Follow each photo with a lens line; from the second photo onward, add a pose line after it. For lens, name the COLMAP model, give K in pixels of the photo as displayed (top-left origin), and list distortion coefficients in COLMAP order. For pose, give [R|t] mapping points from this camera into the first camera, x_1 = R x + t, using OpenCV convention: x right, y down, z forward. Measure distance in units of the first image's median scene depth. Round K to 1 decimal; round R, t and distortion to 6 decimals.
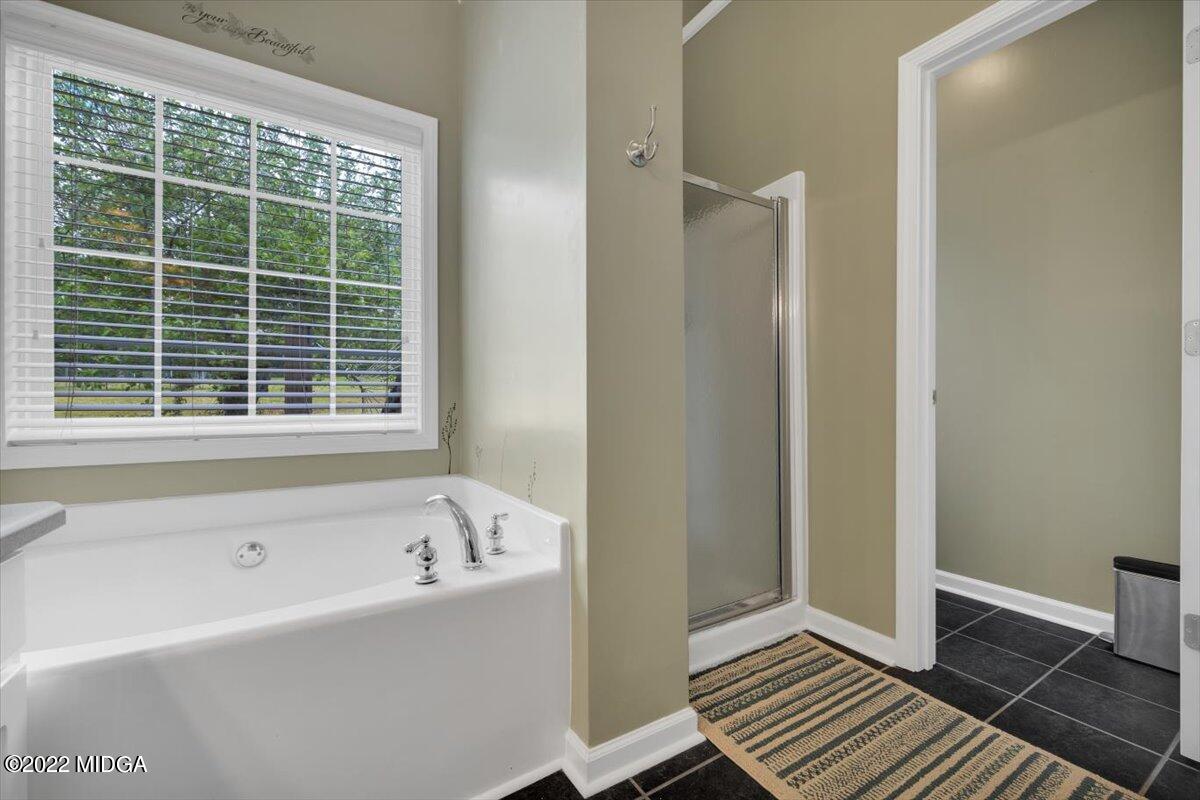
lens RADIAL K [[487.7, 0, 603.9], [0, 487.7, 401.2], [0, 0, 1]] dist [-0.003273, 0.000538]
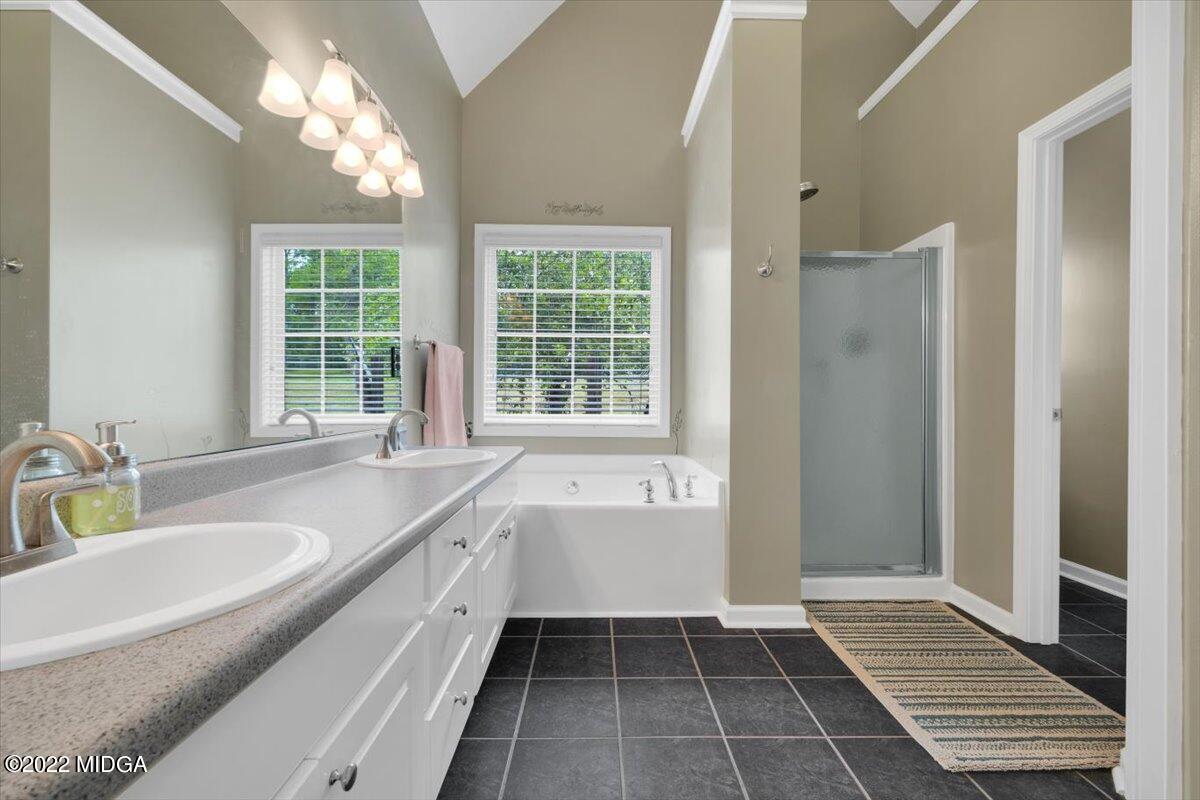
lens RADIAL K [[488.8, 0, 600.1], [0, 488.8, 397.6], [0, 0, 1]] dist [-0.000699, 0.000071]
pose [[0.855767, 0.009759, -0.517270, 0.353171], [-0.007832, 0.999952, 0.005908, -0.048764], [0.517302, -0.001005, 0.855802, -0.581822]]
